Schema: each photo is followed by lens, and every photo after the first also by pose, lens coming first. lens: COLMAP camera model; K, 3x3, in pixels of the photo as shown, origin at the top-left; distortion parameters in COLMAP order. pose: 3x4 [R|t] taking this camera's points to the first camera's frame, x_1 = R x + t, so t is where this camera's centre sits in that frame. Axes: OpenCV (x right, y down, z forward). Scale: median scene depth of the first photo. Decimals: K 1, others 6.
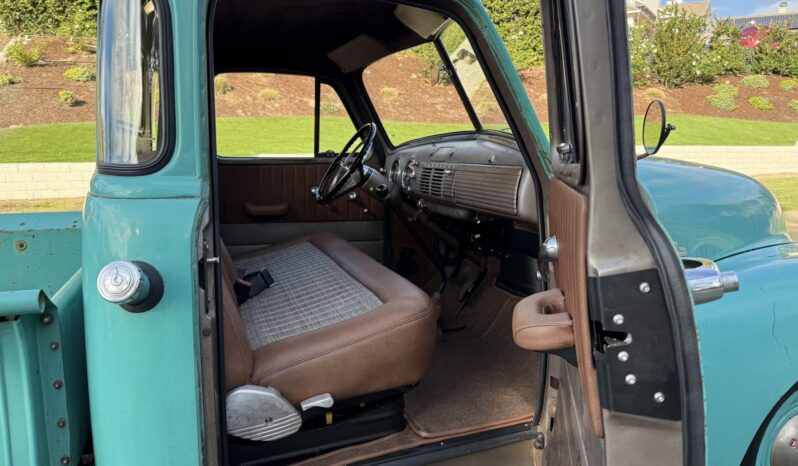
lens RADIAL K [[565.0, 0, 397.1], [0, 565.0, 230.2], [0, 0, 1]] dist [0.093212, -0.081420]
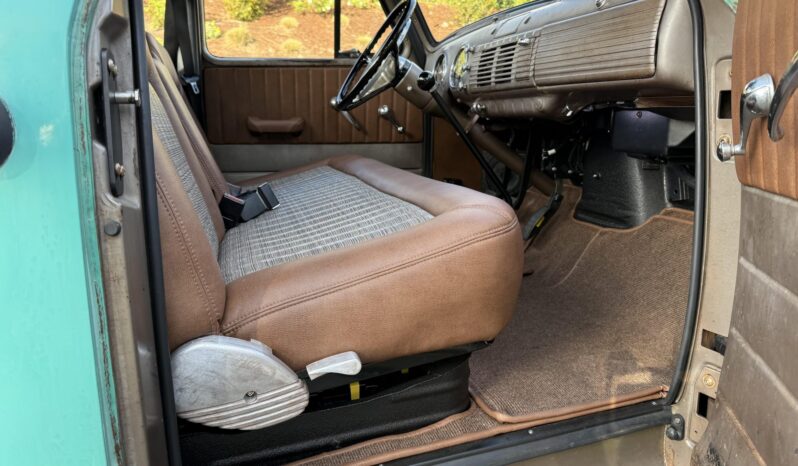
lens RADIAL K [[572.3, 0, 399.0], [0, 572.3, 233.0], [0, 0, 1]] dist [0.086982, -0.119780]
pose [[0.998991, -0.000155, -0.044912, -0.036759], [0.003044, 0.997928, 0.064263, 0.101286], [0.044809, -0.064335, 0.996922, 0.335943]]
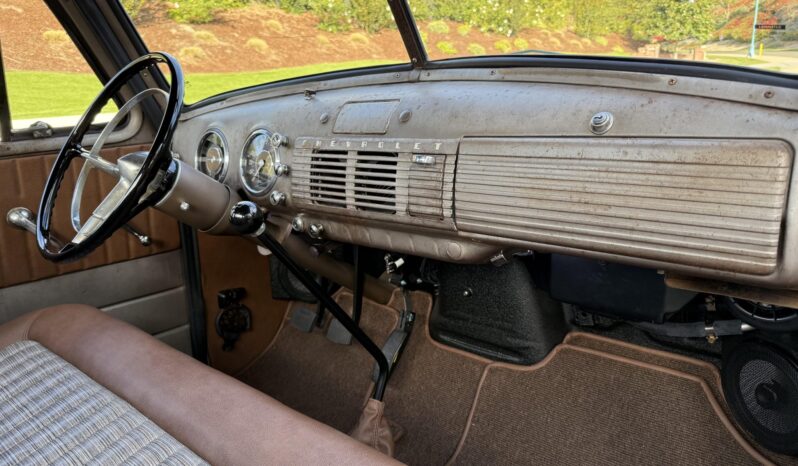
lens RADIAL K [[572.3, 0, 399.0], [0, 572.3, 233.0], [0, 0, 1]] dist [0.086982, -0.119780]
pose [[0.872311, -0.164891, 0.460309, -0.162258], [0.125350, 0.985374, 0.115434, -0.121788], [-0.472611, -0.042995, 0.880222, 0.759404]]
